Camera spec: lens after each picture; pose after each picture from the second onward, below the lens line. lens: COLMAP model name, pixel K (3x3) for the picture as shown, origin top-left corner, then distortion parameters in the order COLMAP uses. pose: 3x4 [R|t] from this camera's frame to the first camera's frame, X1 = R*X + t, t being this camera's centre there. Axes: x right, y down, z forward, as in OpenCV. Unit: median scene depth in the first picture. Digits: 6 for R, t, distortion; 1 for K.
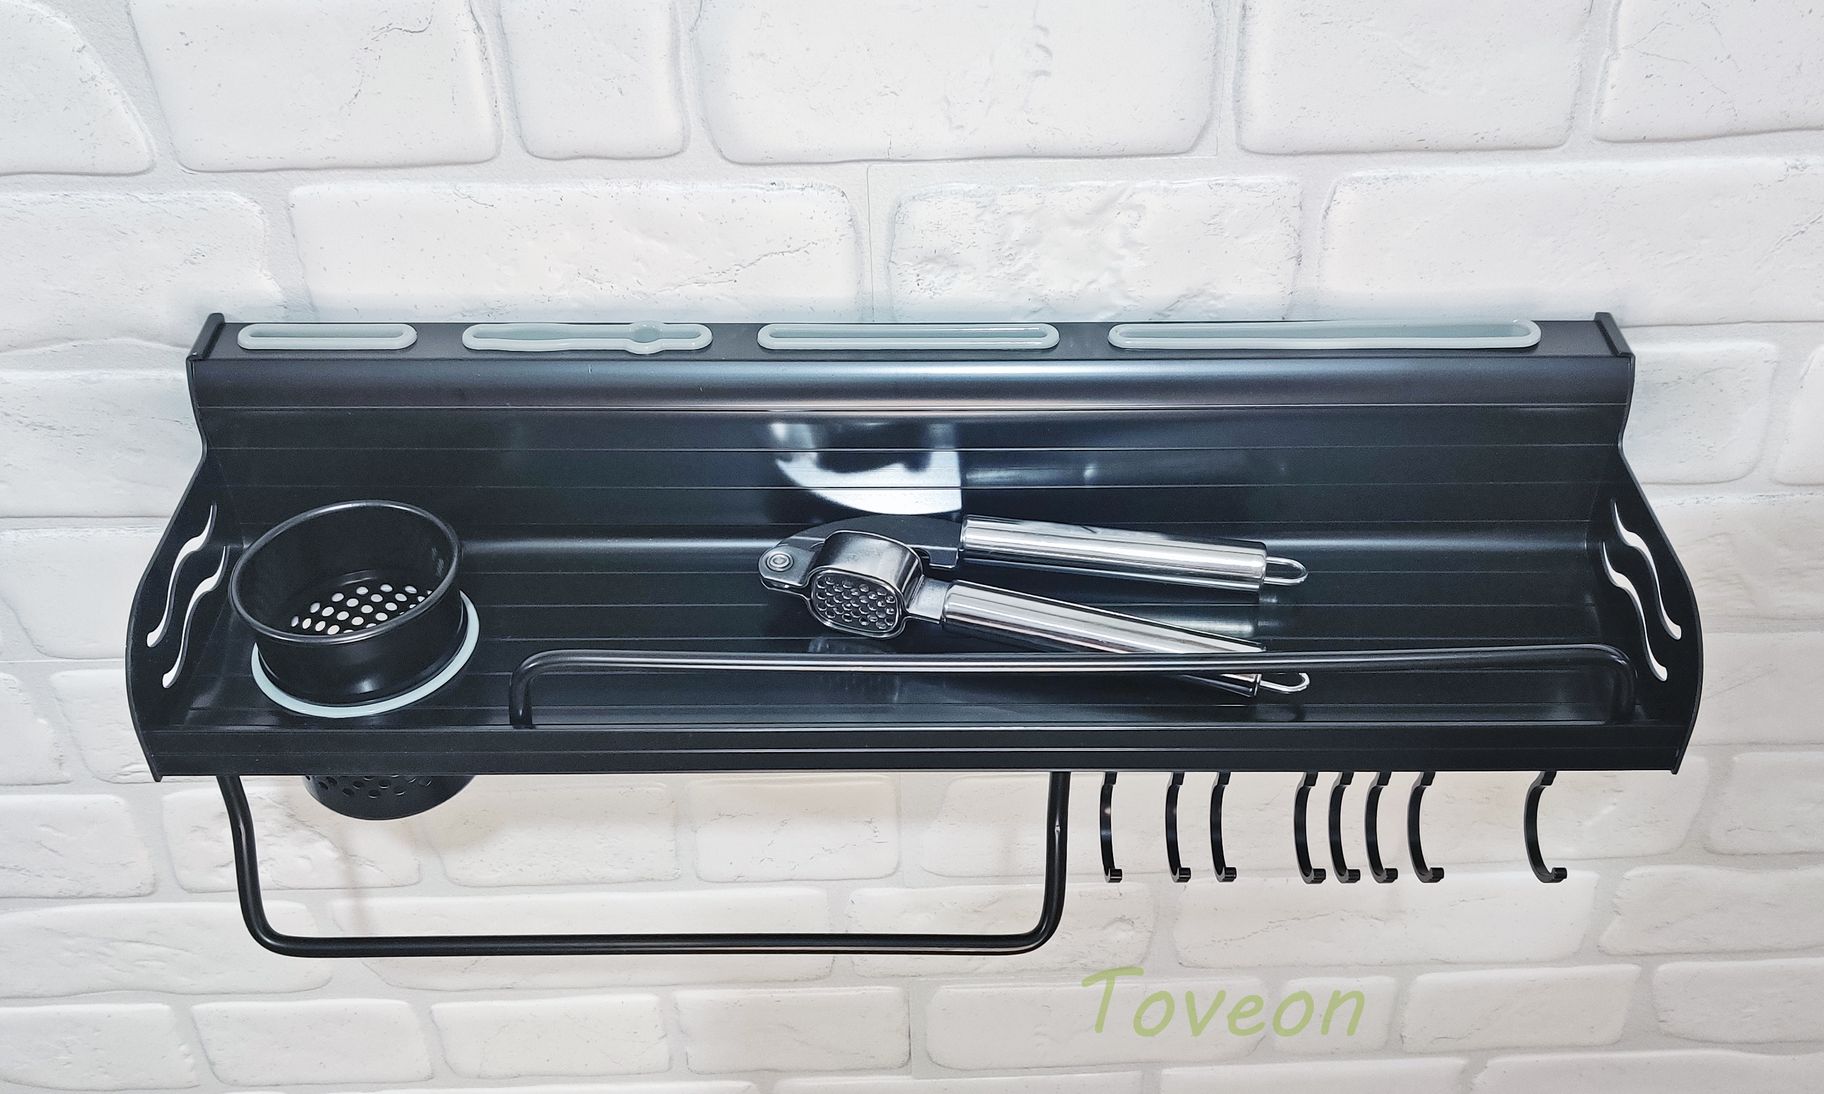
lens RADIAL K [[1804.0, 0, 946.6], [0, 1804.0, 582.7], [0, 0, 1]] dist [-0.003687, 0.000000]
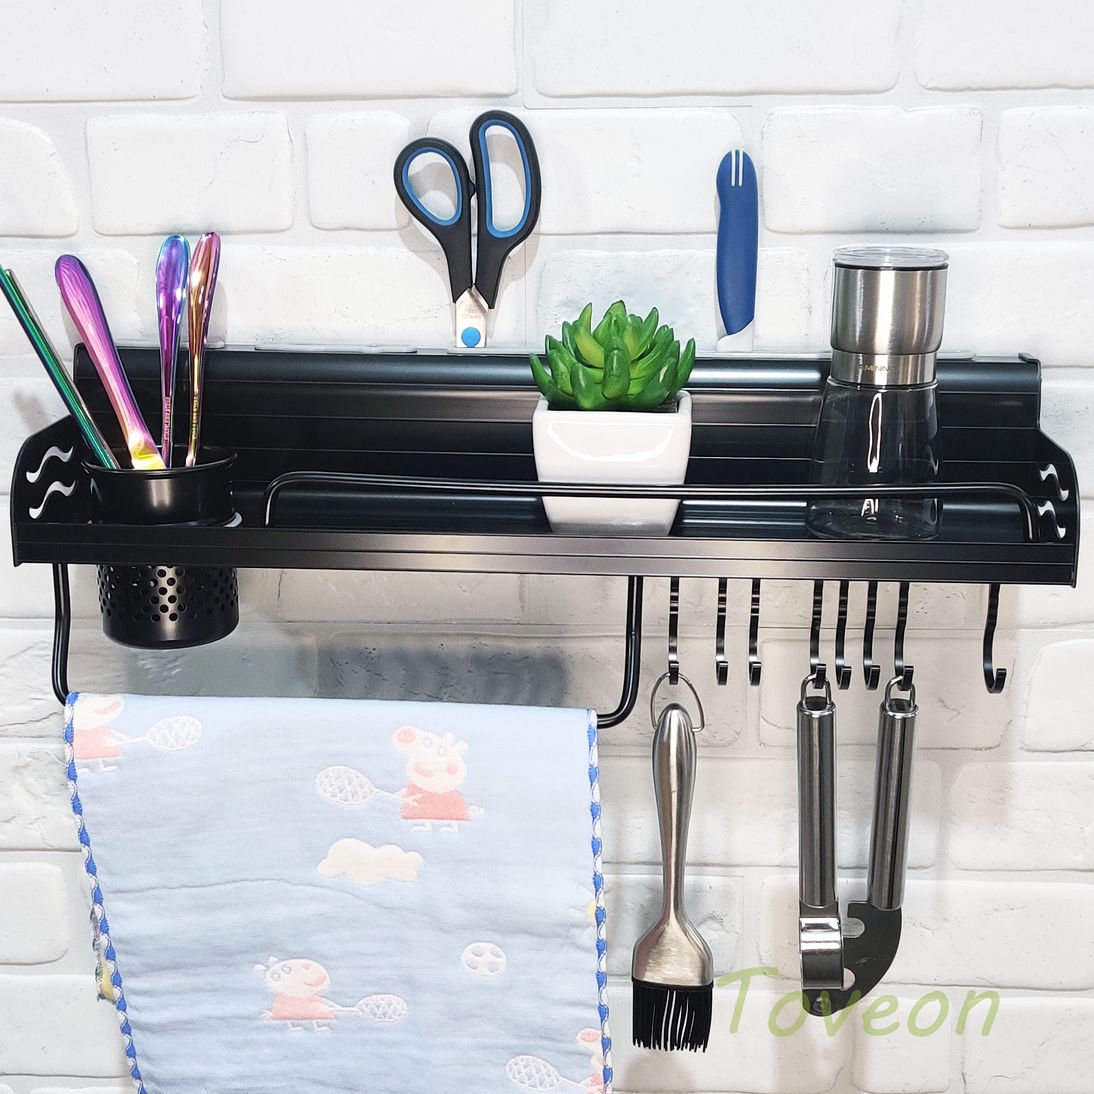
lens RADIAL K [[1793.2, 0, 554.5], [0, 1793.2, 571.8], [0, 0, 1]] dist [-0.009538, 0.000000]
pose [[0.996764, 0.024639, -0.076518, 0.104448], [-0.055212, 0.901670, -0.428885, 0.676885], [0.058426, 0.431722, 0.900113, -0.262059]]
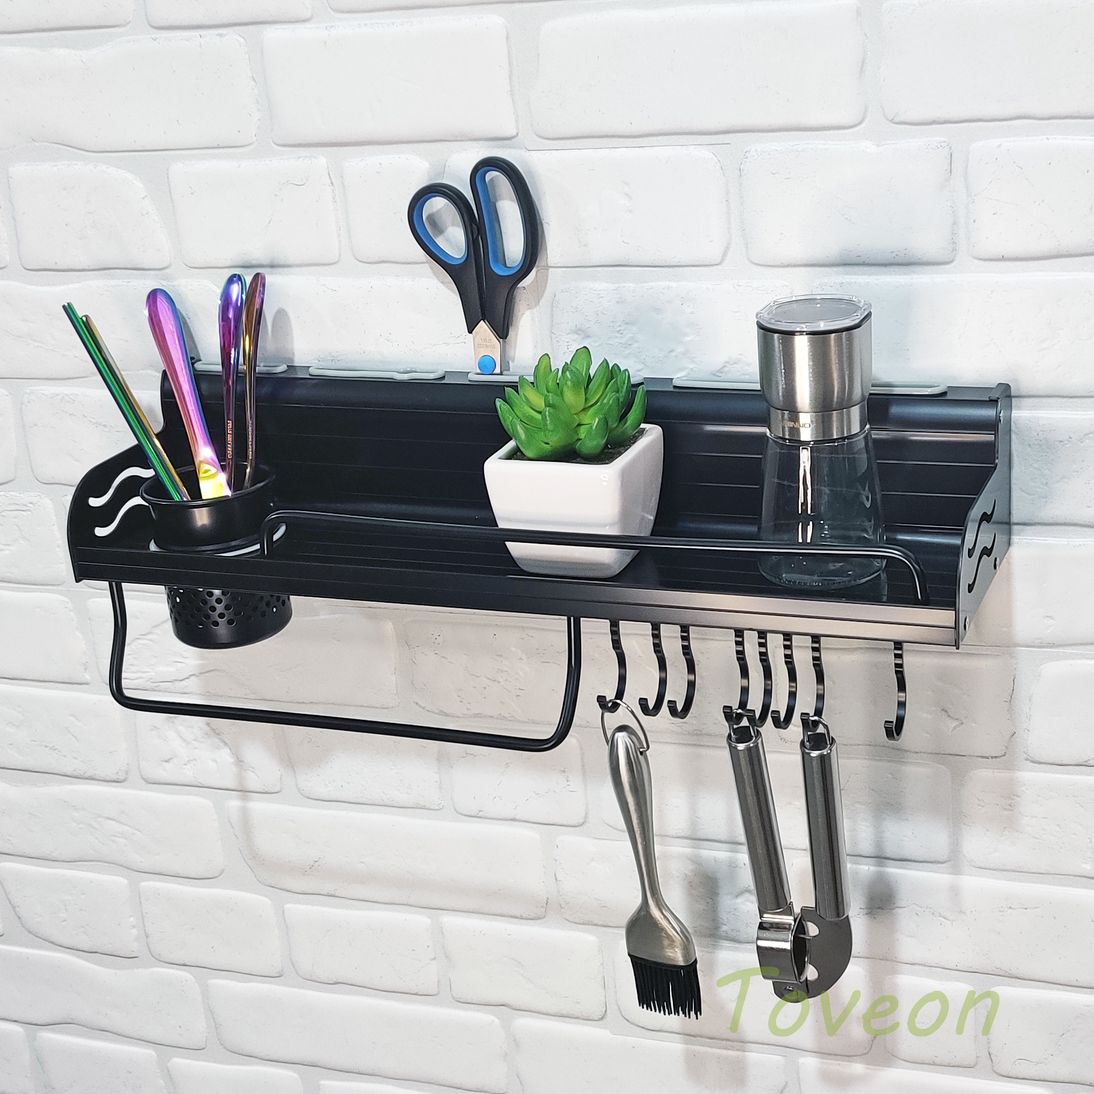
lens RADIAL K [[1793.2, 0, 700.0], [0, 1793.2, 552.7], [0, 0, 1]] dist [-0.009538, 0.000000]
pose [[0.942197, 0.063409, -0.329003, 0.641079], [-0.163879, 0.943675, -0.287440, 0.451854], [0.292246, 0.324742, 0.899519, -0.344179]]
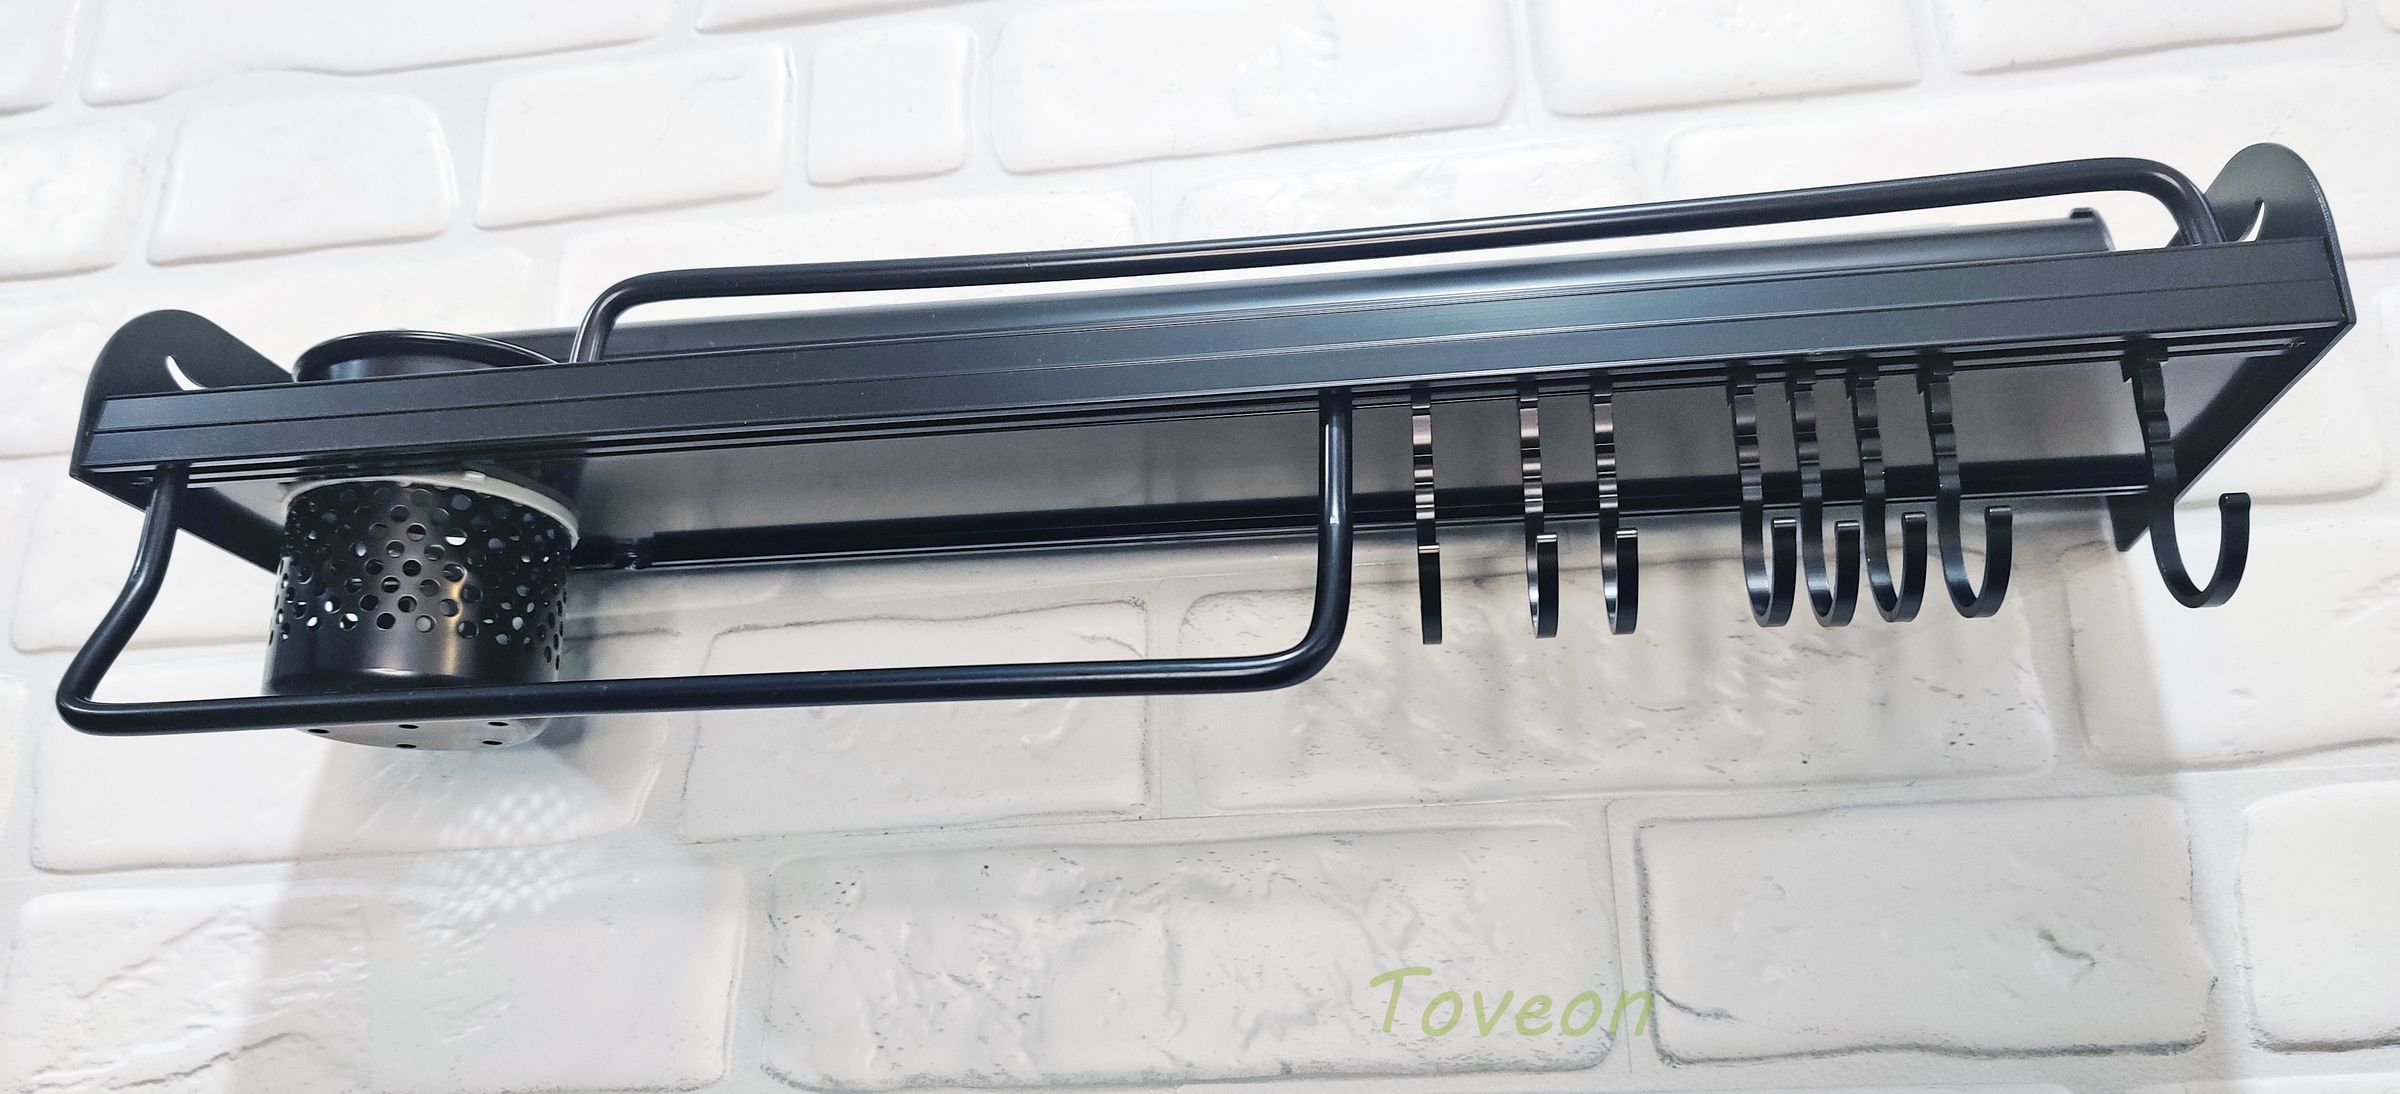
lens RADIAL K [[1797.2, 0, 1199.8], [0, 1797.2, 543.6], [0, 0, 1]] dist [-0.007554, 0.012231]
pose [[0.987054, -0.062067, -0.147893, 0.104698], [-0.092791, 0.531120, -0.842200, 0.643665], [0.130822, 0.845020, 0.518485, 0.669166]]
